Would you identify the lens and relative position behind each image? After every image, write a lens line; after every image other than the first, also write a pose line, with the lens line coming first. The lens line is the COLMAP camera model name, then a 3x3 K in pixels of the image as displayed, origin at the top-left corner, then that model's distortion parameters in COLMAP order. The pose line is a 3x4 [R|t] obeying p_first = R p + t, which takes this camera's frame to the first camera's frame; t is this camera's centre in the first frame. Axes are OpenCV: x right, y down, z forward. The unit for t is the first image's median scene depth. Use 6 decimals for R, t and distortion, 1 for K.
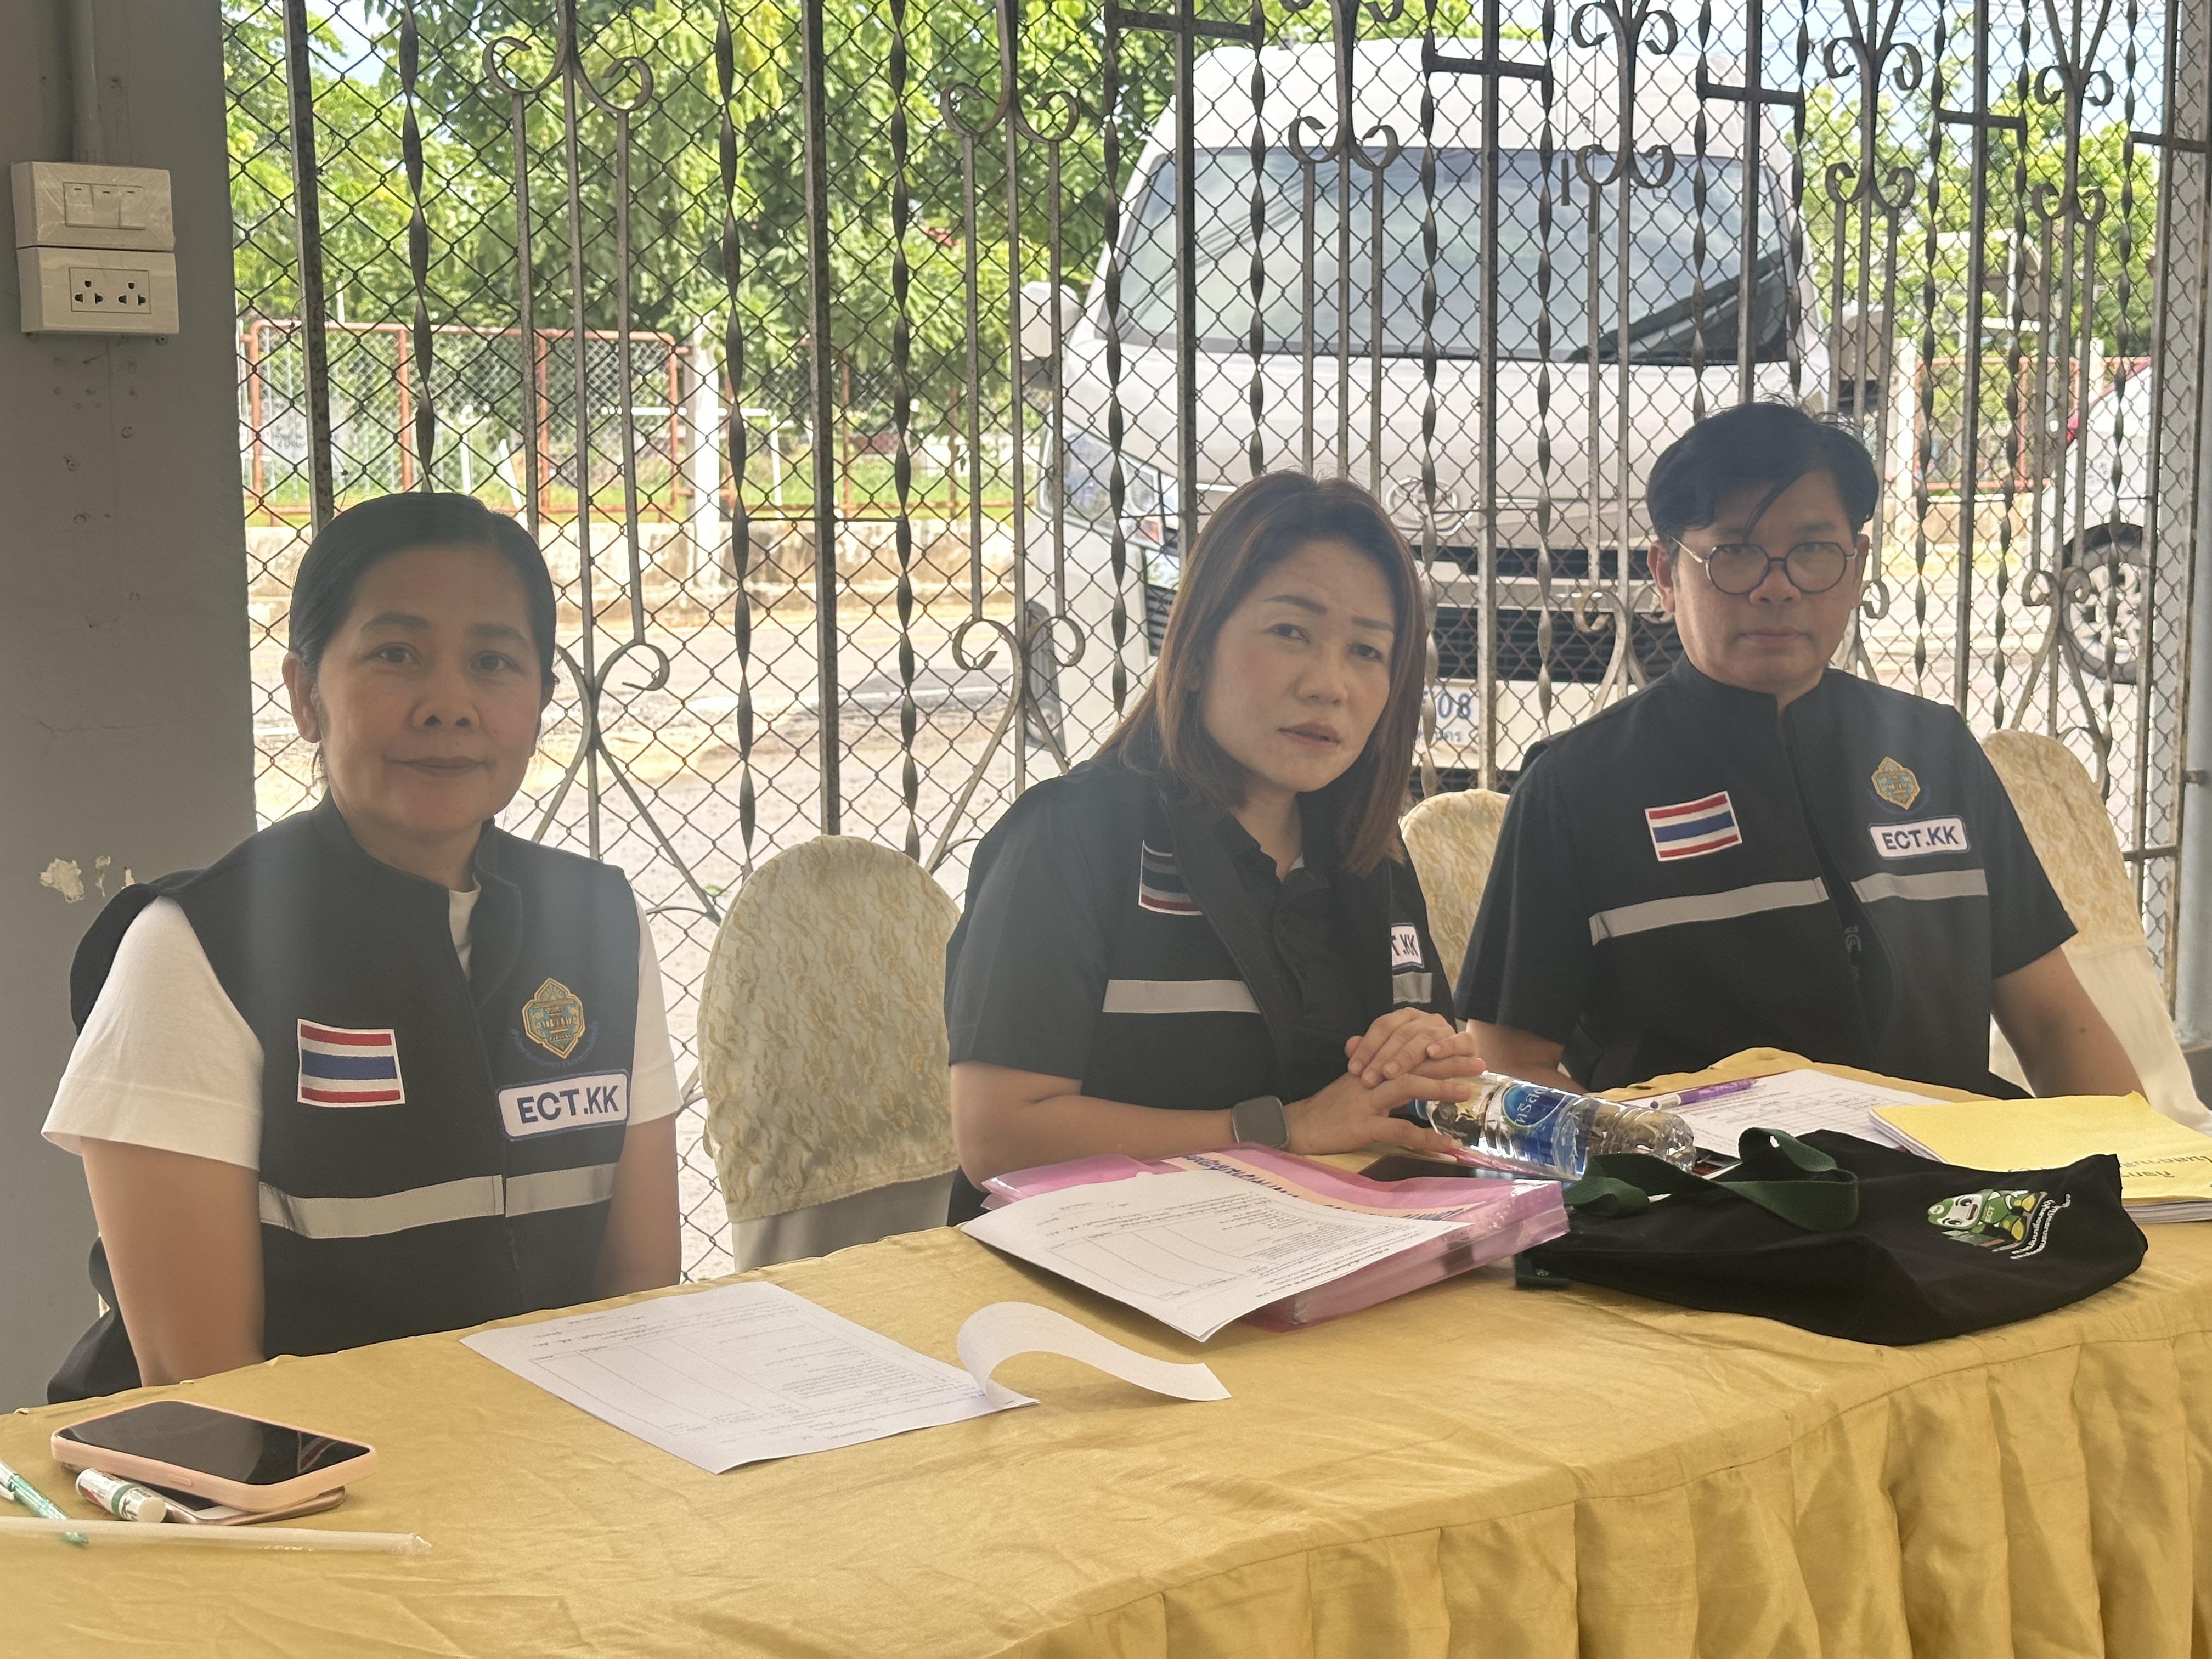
lens RADIAL K [[3087.1, 0, 1103.0], [0, 3087.1, 818.6], [0, 0, 1]] dist [0.164094, -0.312534]
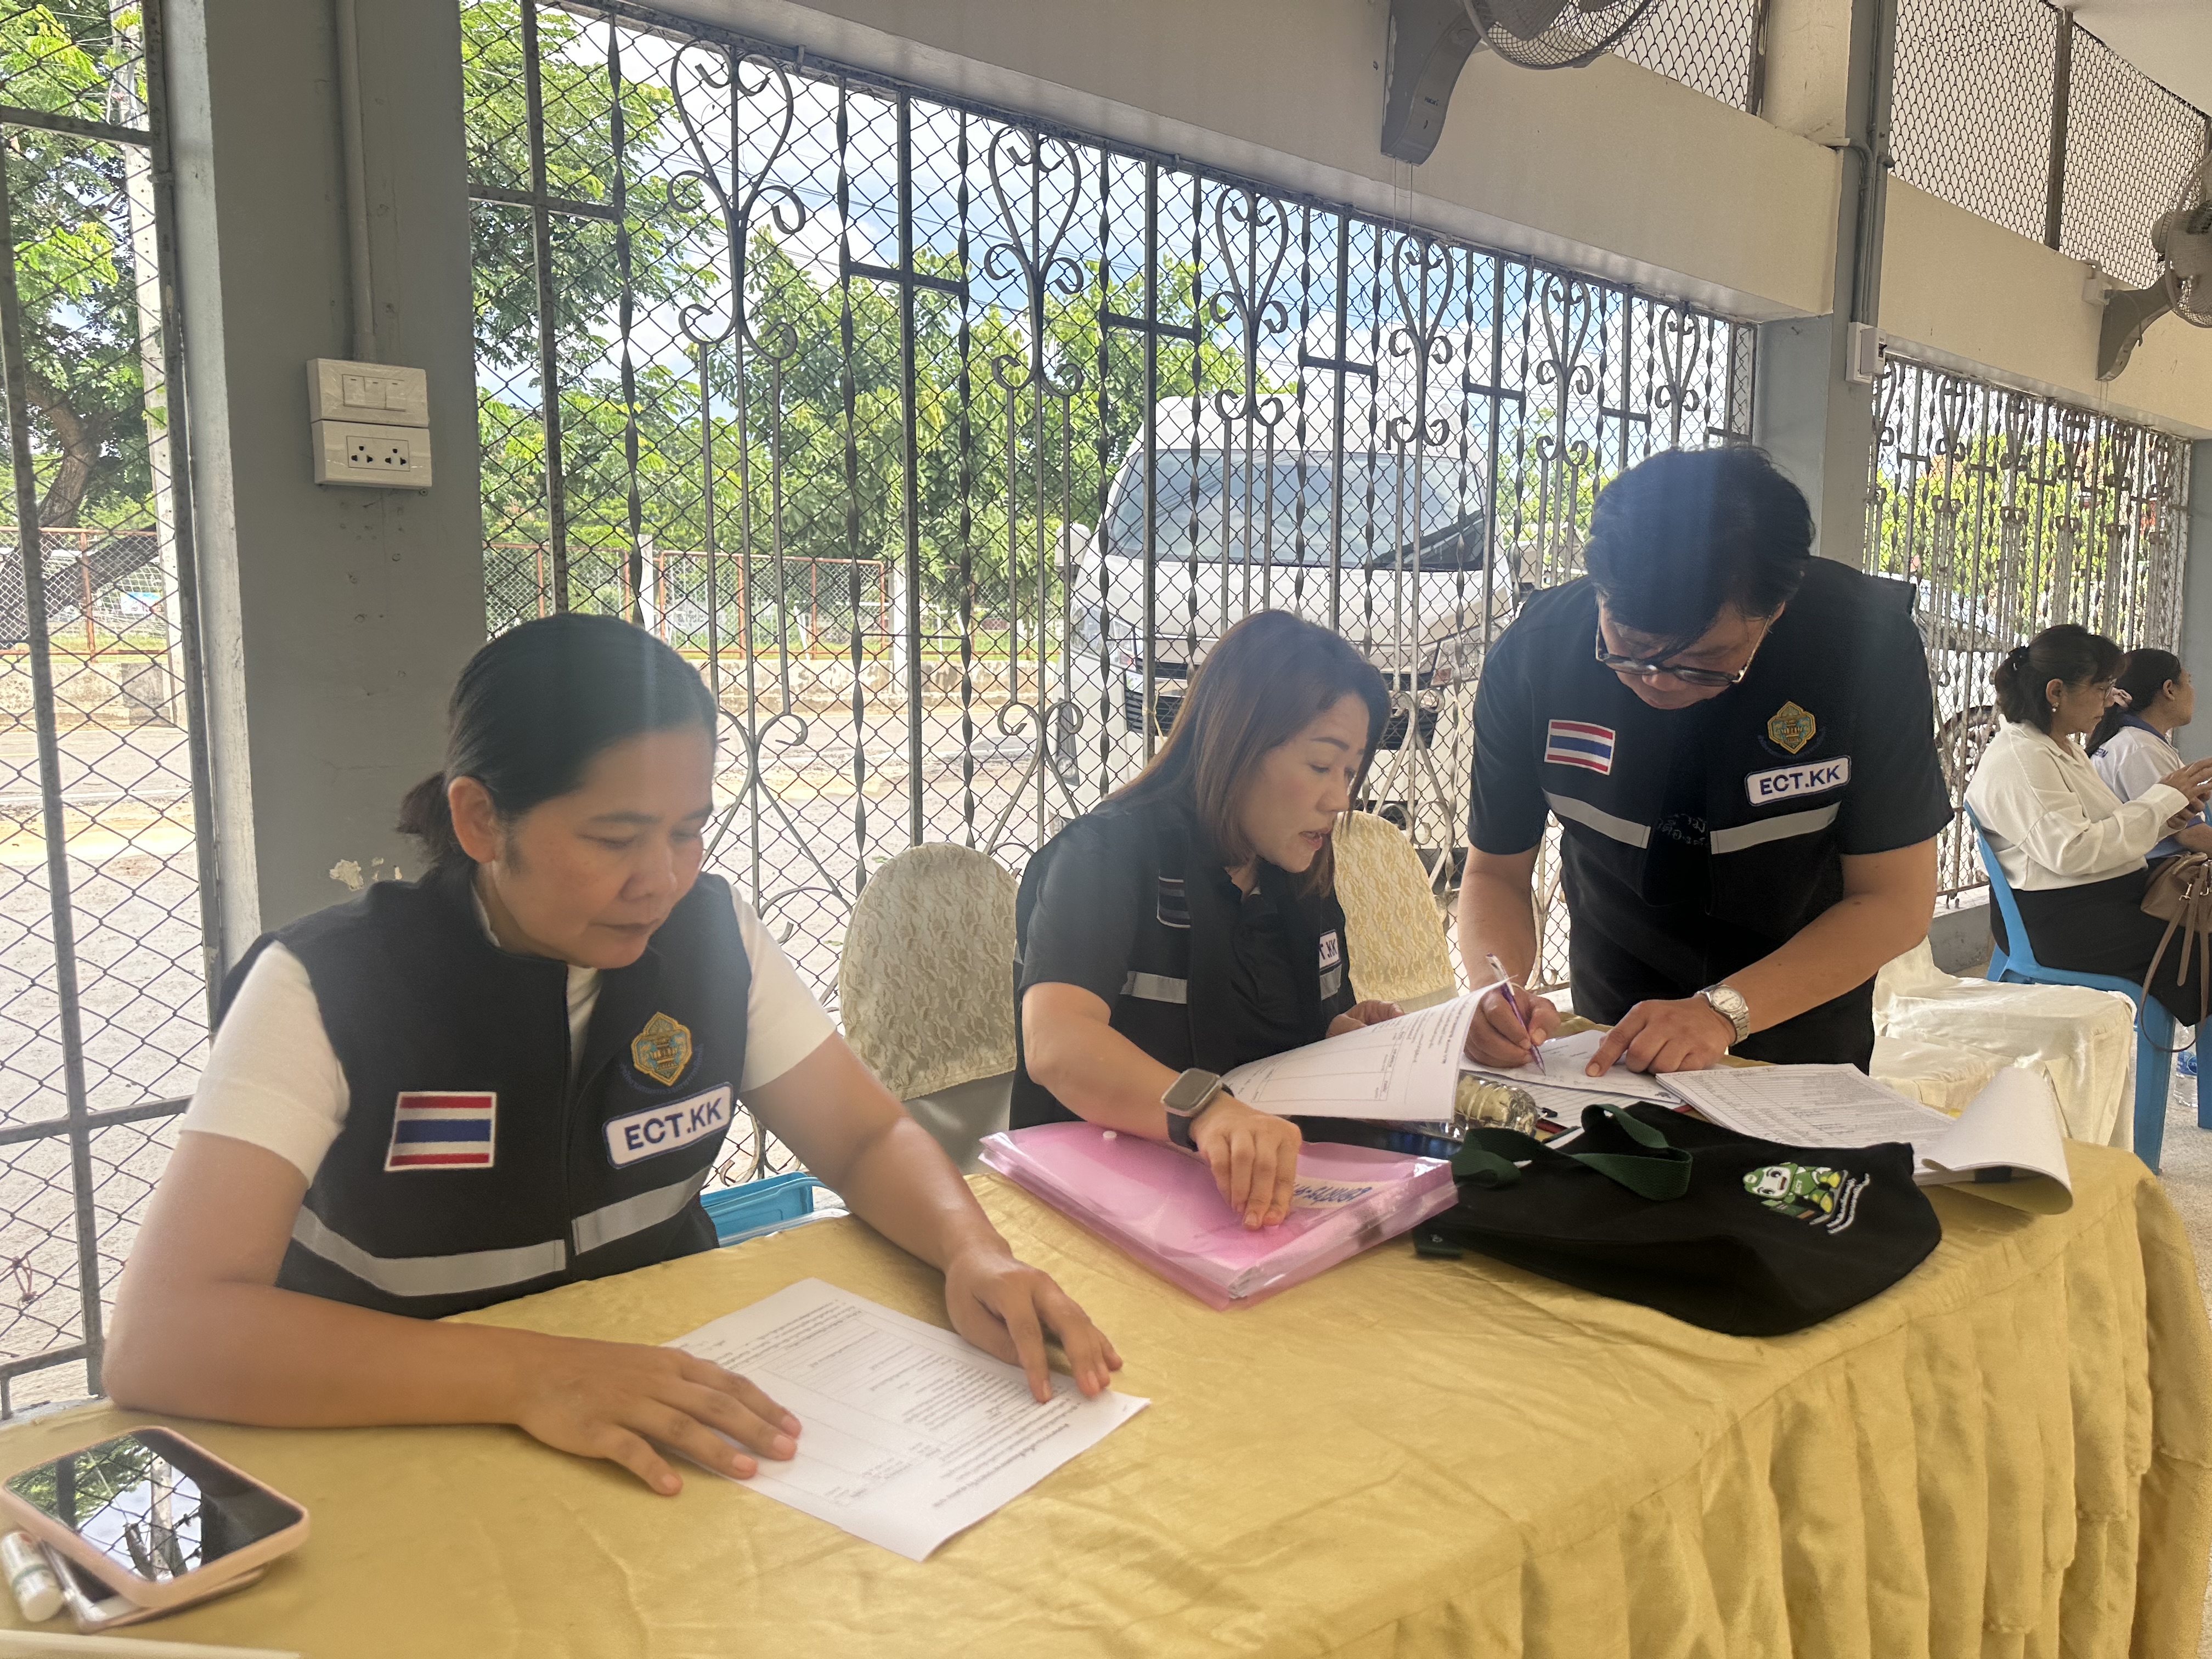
lens RADIAL K [[1561.6, 0, 1102.2], [0, 1561.6, 821.1], [0, 0, 1]] dist [0.212401, -0.450095]
pose [[0.999927, 0.011998, -0.001401, 0.005956], [-0.011992, 0.999919, 0.004356, -0.008505], [0.001453, -0.004339, 0.999990, 0.205208]]
